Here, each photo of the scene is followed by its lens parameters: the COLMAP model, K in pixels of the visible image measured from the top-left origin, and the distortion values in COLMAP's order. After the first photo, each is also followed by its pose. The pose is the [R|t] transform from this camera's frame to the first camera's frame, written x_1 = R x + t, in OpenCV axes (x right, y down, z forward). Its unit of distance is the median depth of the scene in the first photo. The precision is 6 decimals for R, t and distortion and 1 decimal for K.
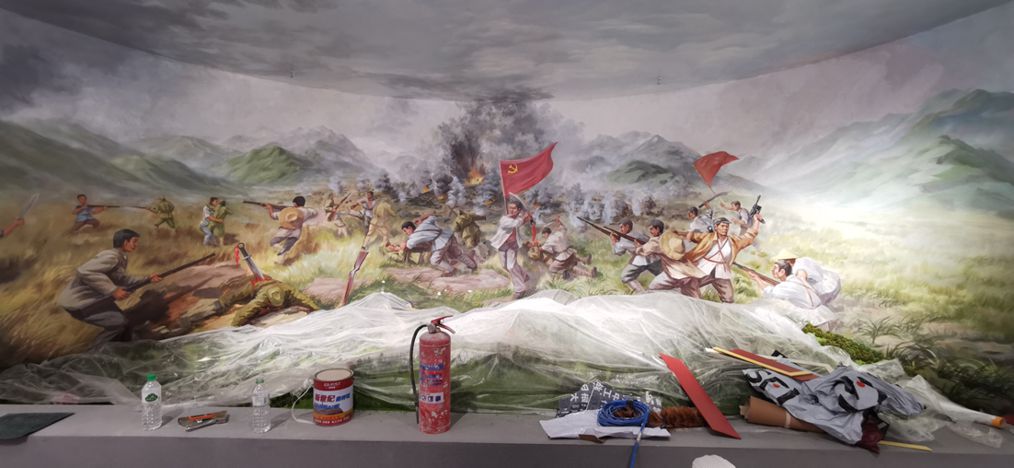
lens RADIAL K [[485.8, 0, 504.8], [0, 485.8, 238.0], [0, 0, 1]] dist [0.002961, 0.009242]
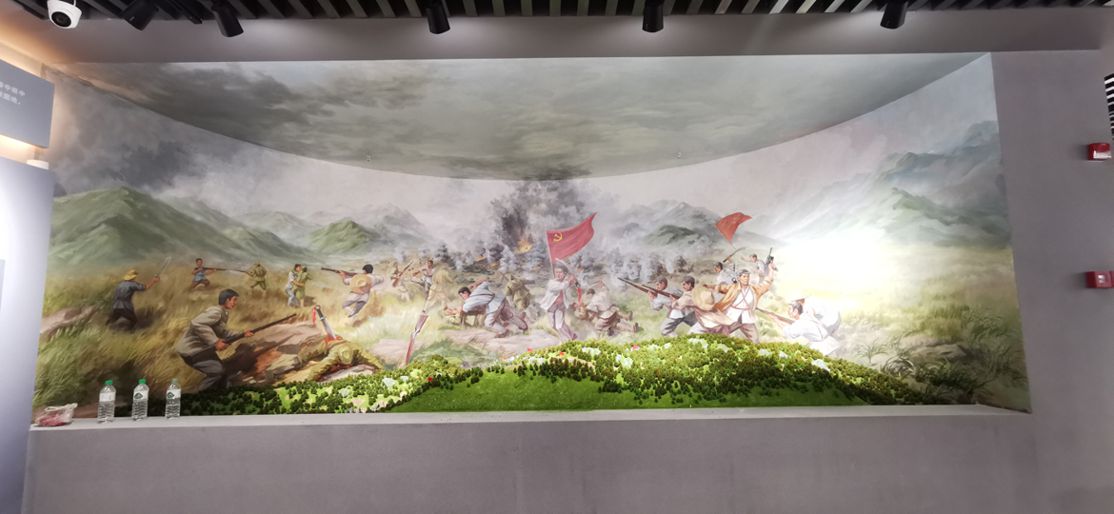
lens RADIAL K [[533.7, 0, 557.9], [0, 533.7, 256.0], [0, 0, 1]] dist [0.002961, 0.009242]
pose [[0.999354, -0.031810, 0.016724, -0.006765], [0.034010, 0.987482, -0.154021, 0.109190], [-0.011615, 0.154490, 0.987926, -0.245516]]
